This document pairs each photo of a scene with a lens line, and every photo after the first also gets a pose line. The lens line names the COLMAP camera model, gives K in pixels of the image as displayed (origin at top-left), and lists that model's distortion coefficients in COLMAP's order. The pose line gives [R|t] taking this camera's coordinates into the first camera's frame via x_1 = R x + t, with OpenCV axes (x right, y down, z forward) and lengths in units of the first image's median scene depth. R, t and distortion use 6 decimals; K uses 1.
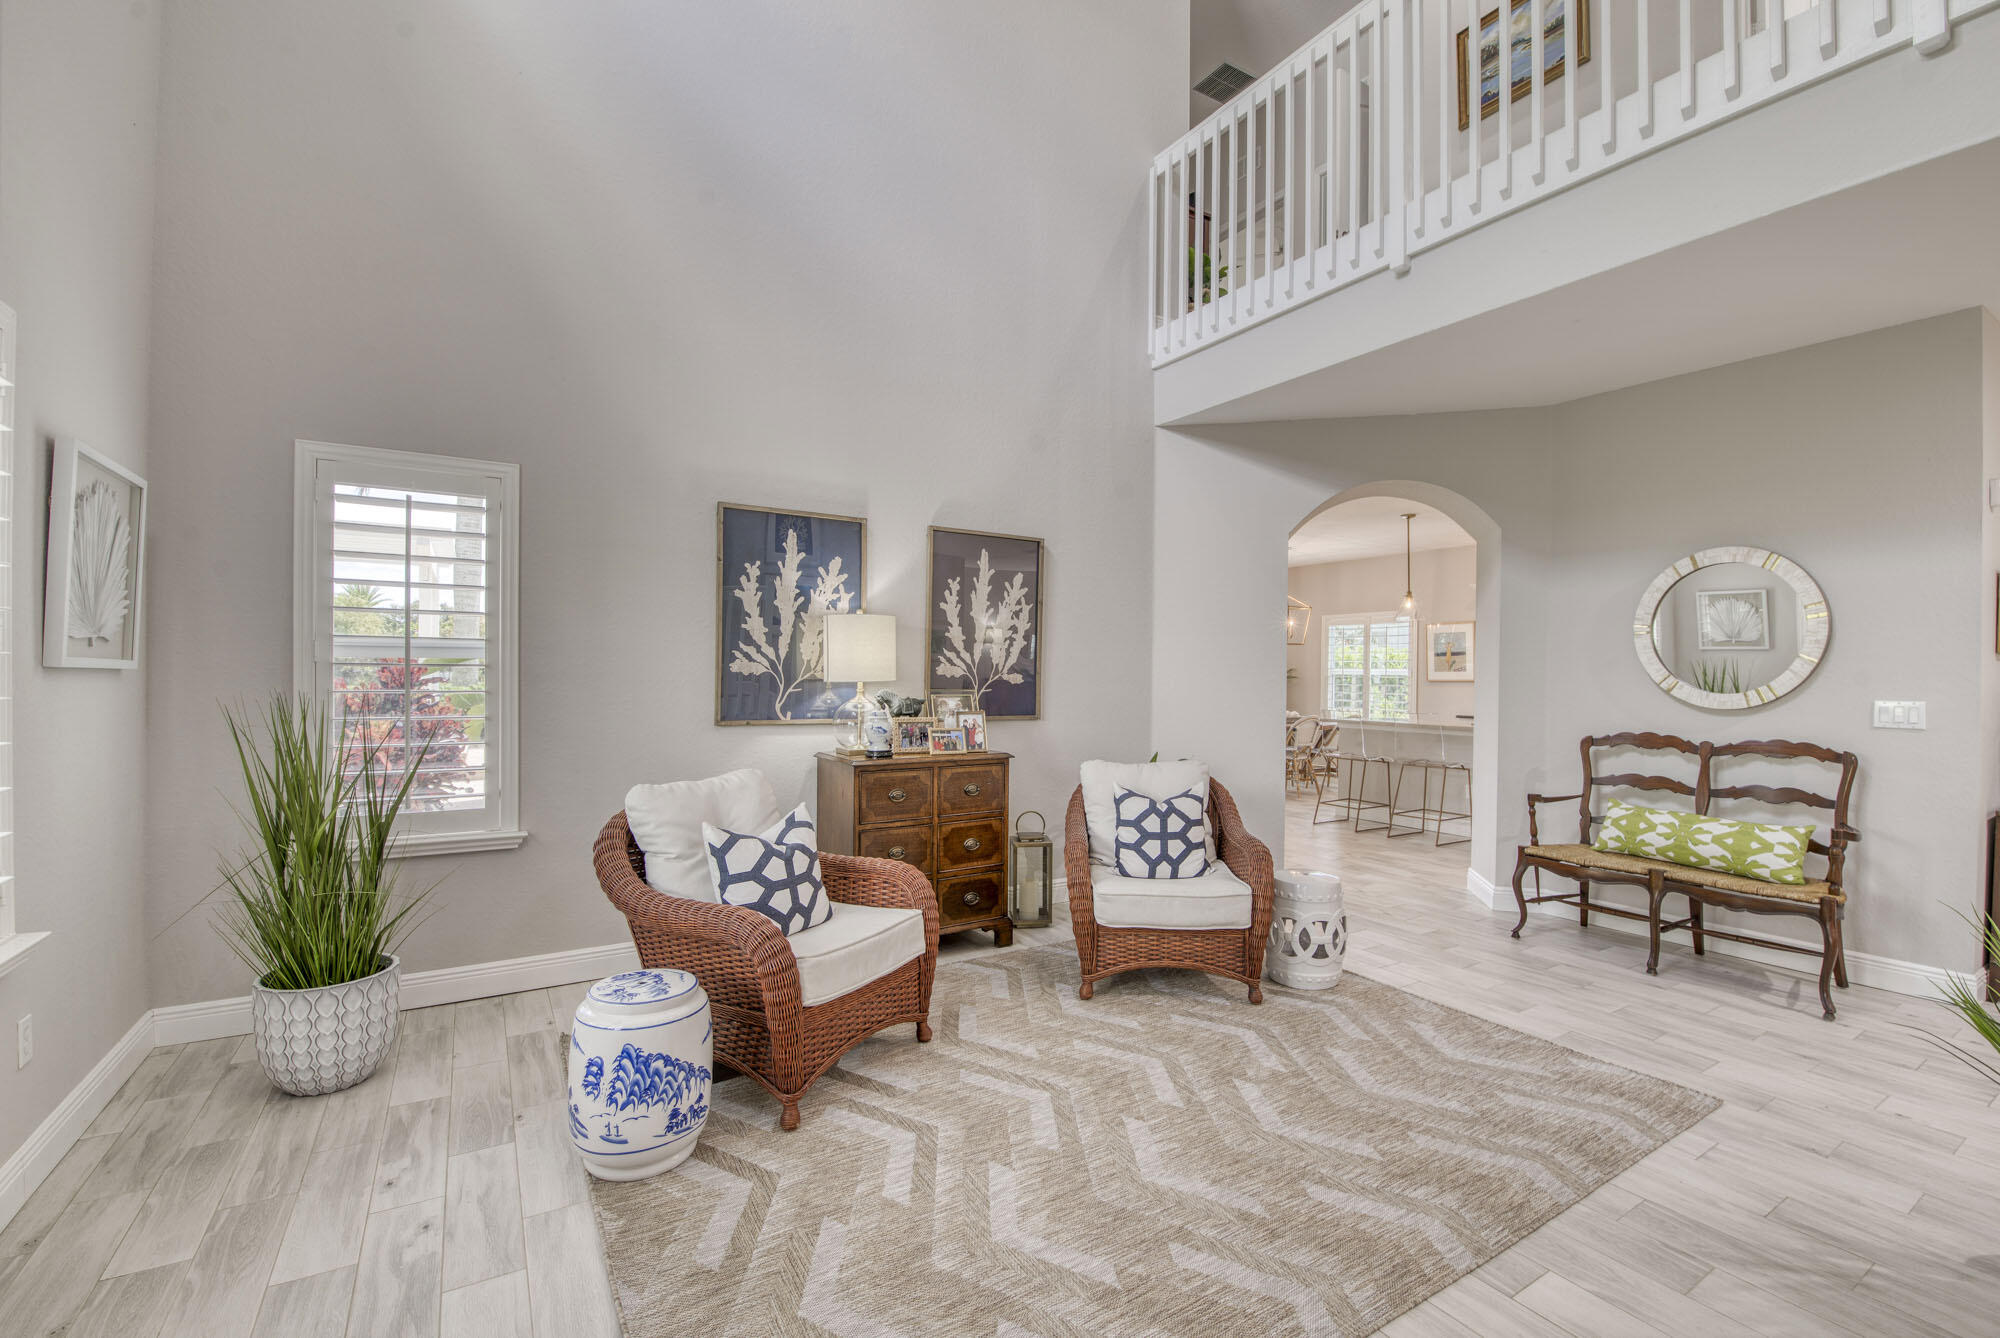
lens RADIAL K [[862.5, 0, 1022.2], [0, 862.5, 672.8], [0, 0, 1]] dist [-0.007479, -0.004802]
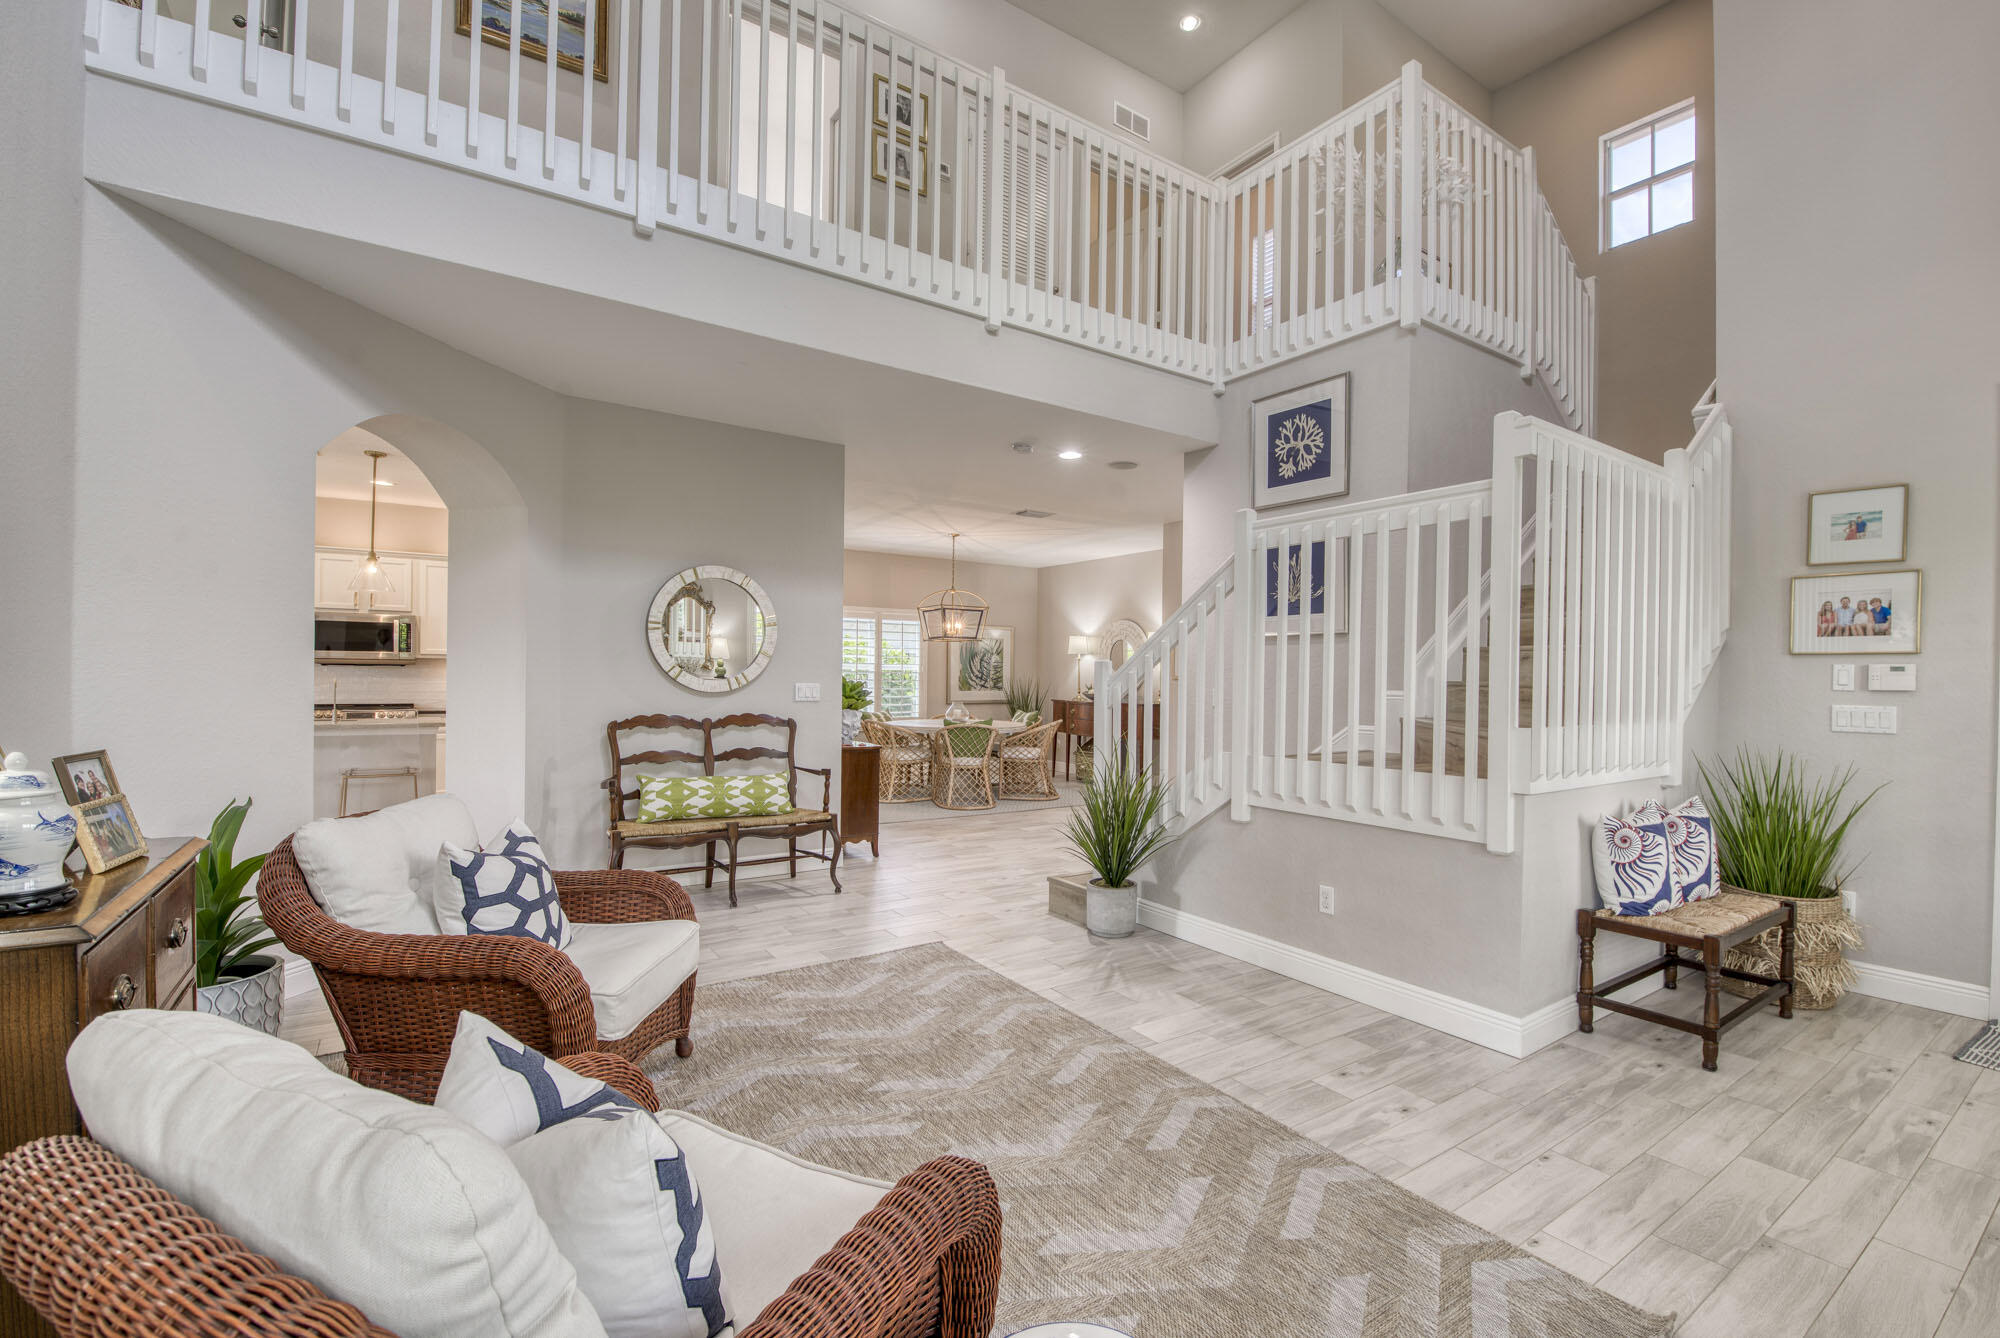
lens RADIAL K [[862.5, 0, 1012.8], [0, 862.5, 679.7], [0, 0, 1]] dist [-0.007479, -0.004802]
pose [[-0.036913, -0.015371, 0.999200, -0.540602], [-0.016065, 0.999762, 0.014786, -0.003402], [-0.999189, -0.015507, -0.037151, 0.665077]]
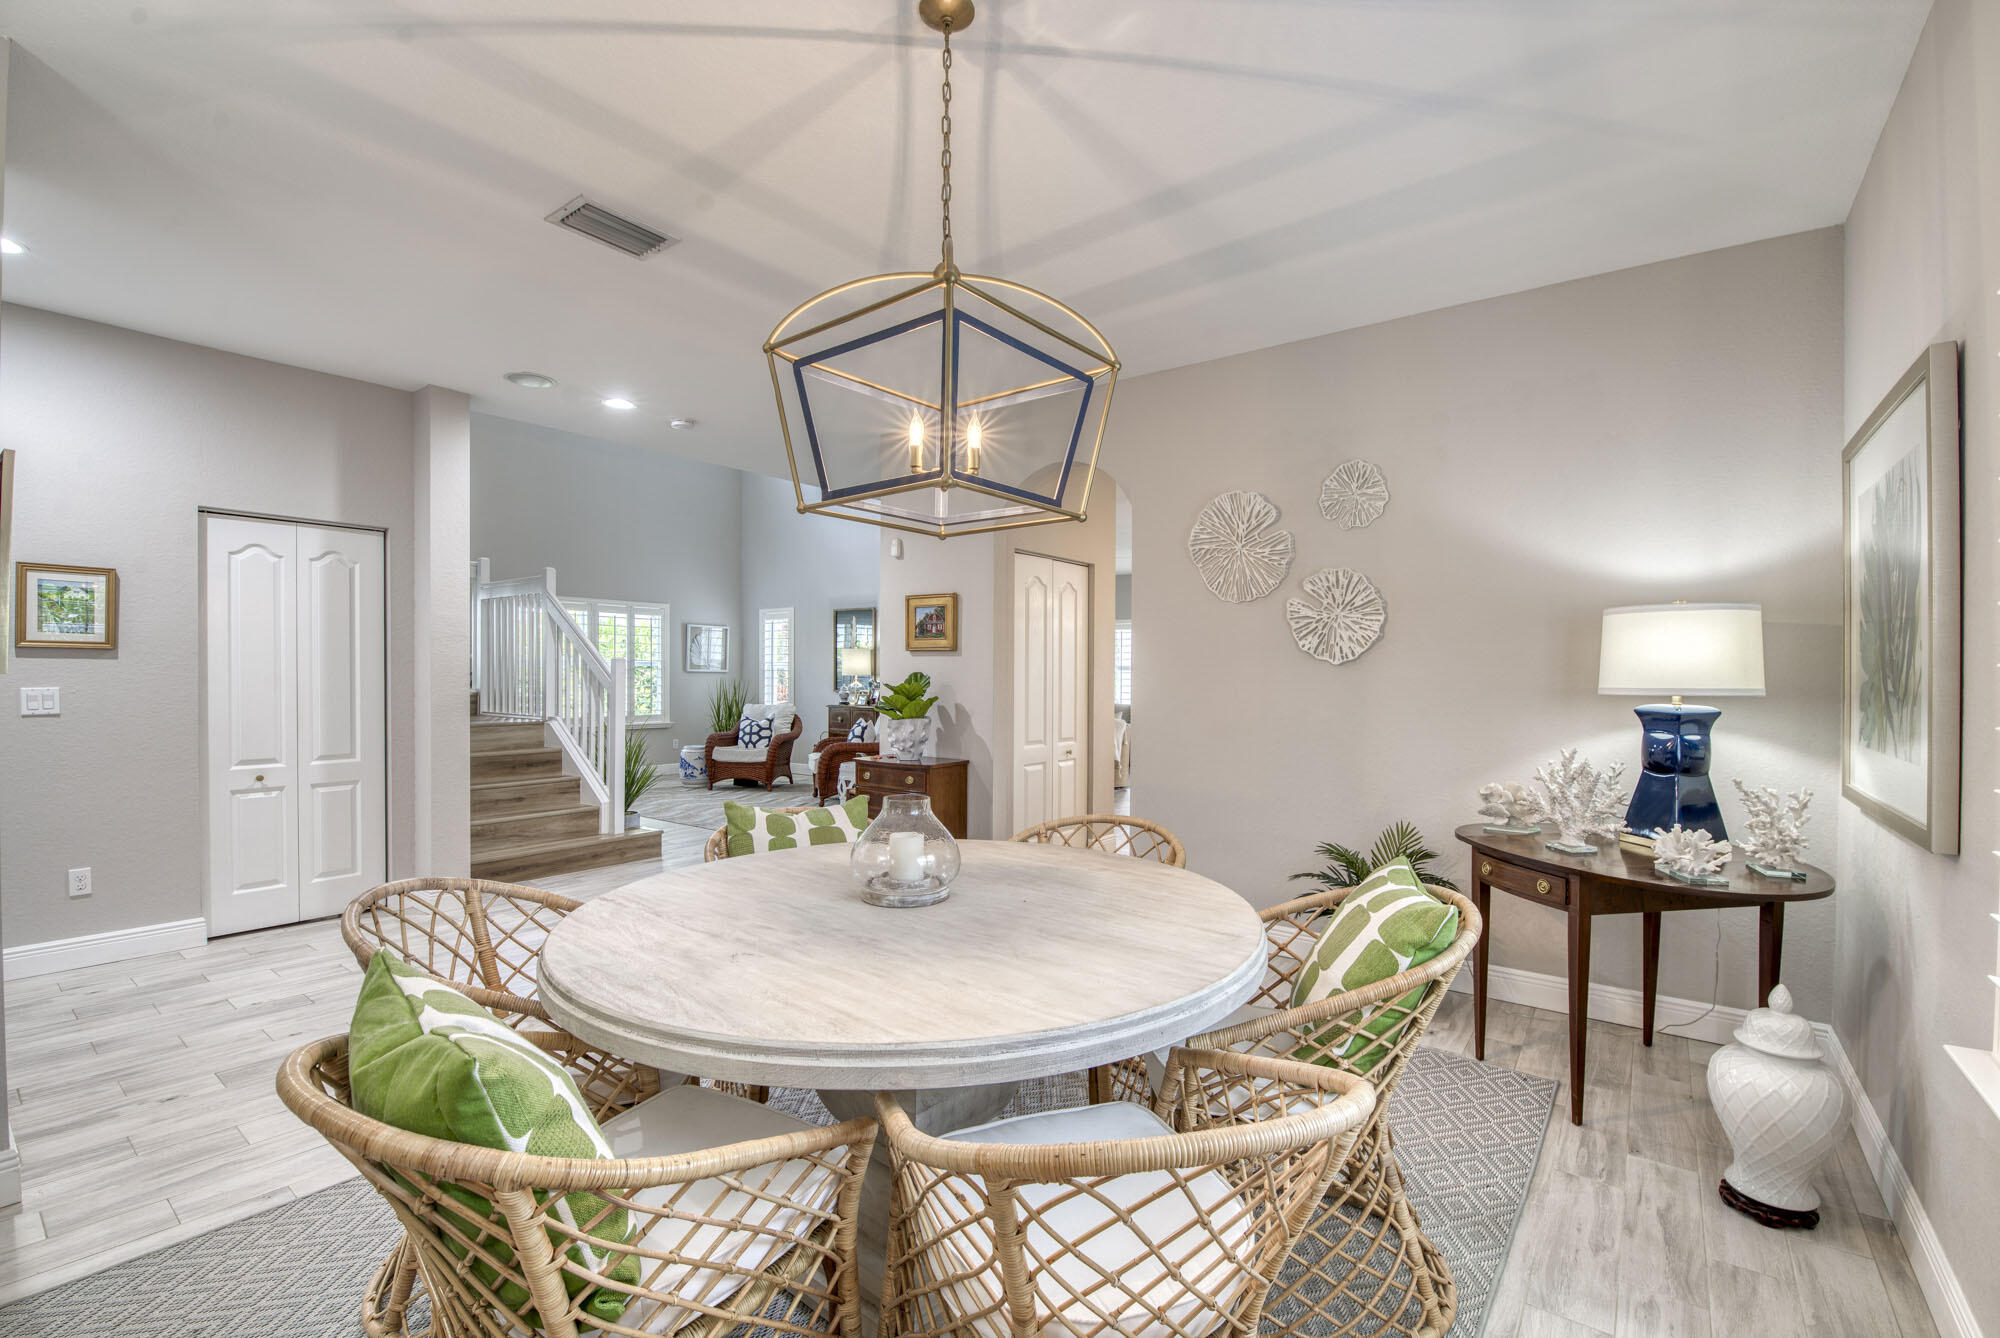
lens RADIAL K [[862.5, 0, 1009.6], [0, 862.5, 673.2], [0, 0, 1]] dist [-0.007479, -0.004802]
pose [[0.357191, -0.005413, -0.934016, 2.556641], [-0.000340, 0.999982, -0.005925, 0.020581], [0.934031, 0.002433, 0.357183, 0.581060]]
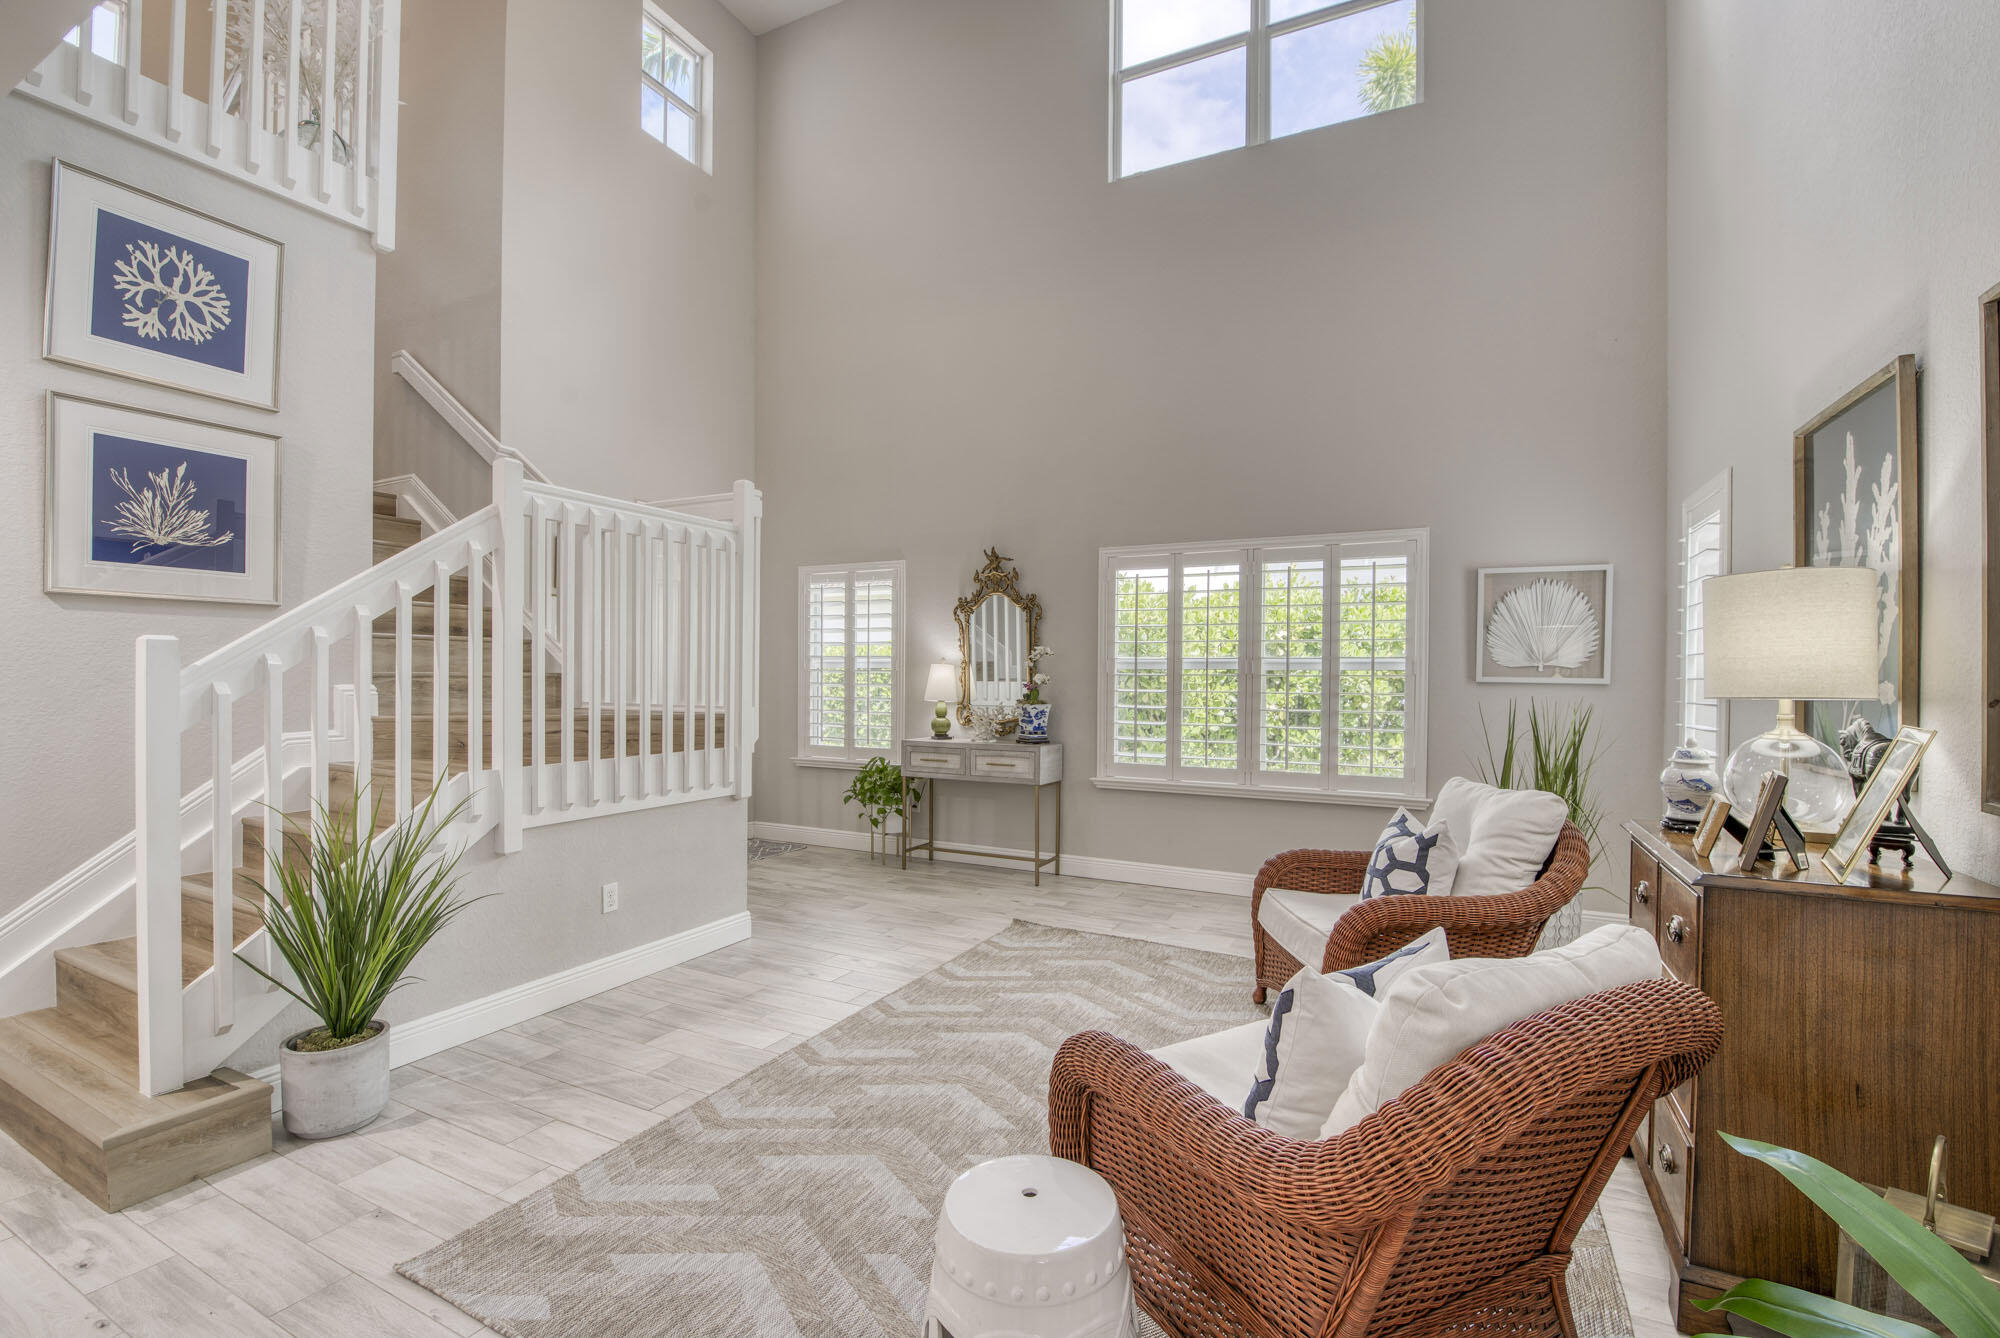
lens RADIAL K [[862.5, 0, 1028.8], [0, 862.5, 673.9], [0, 0, 1]] dist [-0.007479, -0.004802]
pose [[-0.848818, -0.018423, -0.528364, 0.538475], [-0.015912, 0.999830, -0.009299, 0.006880], [0.528446, 0.000514, -0.848967, 1.333657]]
